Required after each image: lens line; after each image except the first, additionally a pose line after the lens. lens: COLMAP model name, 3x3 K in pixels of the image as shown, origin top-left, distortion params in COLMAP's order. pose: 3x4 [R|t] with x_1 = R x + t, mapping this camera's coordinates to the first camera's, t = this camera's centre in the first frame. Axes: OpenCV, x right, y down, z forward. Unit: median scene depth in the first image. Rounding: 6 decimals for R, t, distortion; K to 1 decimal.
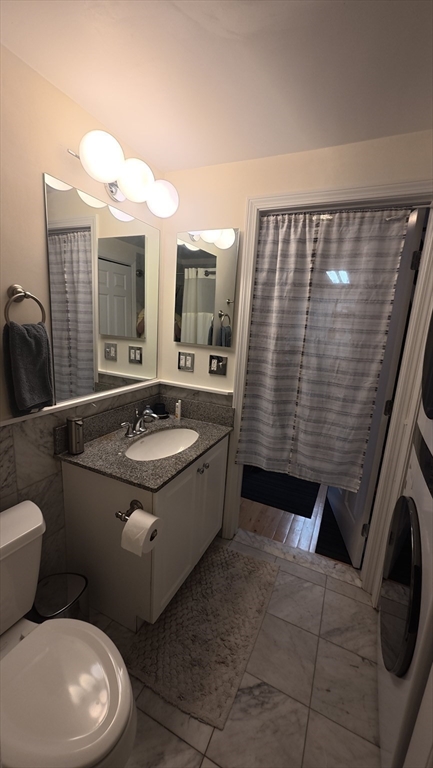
lens RADIAL K [[300.7, 0, 216.5], [0, 300.7, 384.0], [0, 0, 1]] dist [-0.000029, -0.000003]
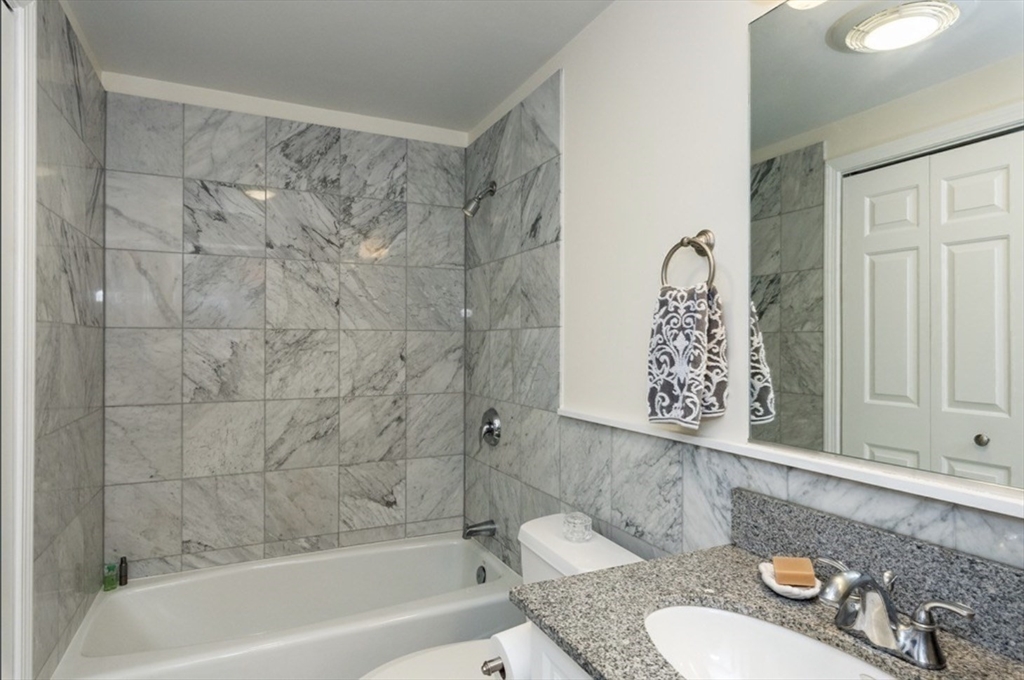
lens RADIAL K [[577.3, 0, 512.0], [0, 577.3, 340.0], [0, 0, 1]] dist [-0.000043, -0.000017]
pose [[-0.630830, -0.067502, -0.772979, 0.479763], [-0.199087, 0.976939, 0.077162, -0.097248], [0.749945, 0.202567, -0.629721, 1.366300]]
